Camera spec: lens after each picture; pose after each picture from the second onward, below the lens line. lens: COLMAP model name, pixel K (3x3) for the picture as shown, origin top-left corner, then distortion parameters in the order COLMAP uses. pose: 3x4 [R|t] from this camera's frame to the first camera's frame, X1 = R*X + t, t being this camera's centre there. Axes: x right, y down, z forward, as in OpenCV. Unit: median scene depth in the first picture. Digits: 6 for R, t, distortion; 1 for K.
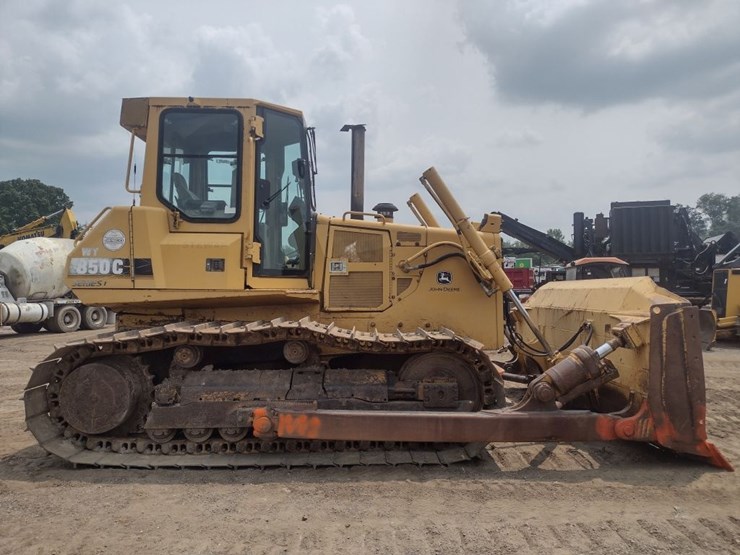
lens RADIAL K [[549.0, 0, 370.0], [0, 549.0, 277.5], [0, 0, 1]] dist [0.087728, -0.135981]
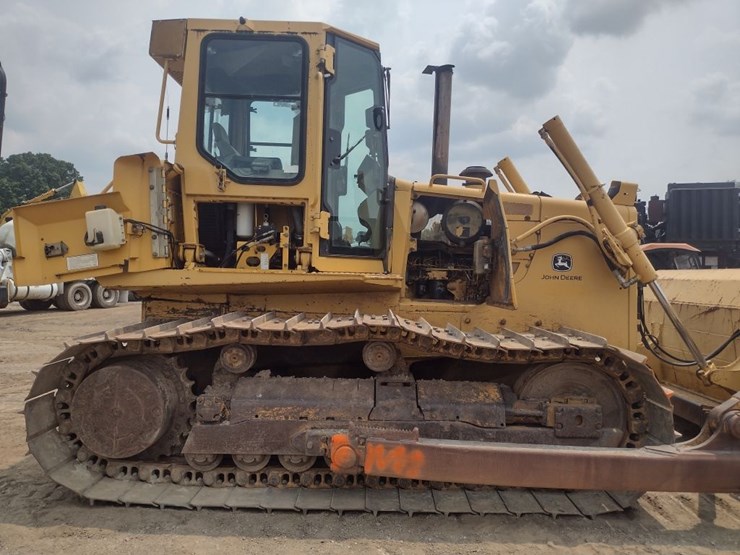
lens RADIAL K [[584.8, 0, 386.5], [0, 584.8, 281.7], [0, 0, 1]] dist [0.093790, -0.154943]
pose [[0.999585, 0.022662, -0.017801, -0.114222], [-0.021993, 0.999076, 0.036926, 0.002428], [0.018621, -0.036519, 0.999159, 0.200272]]
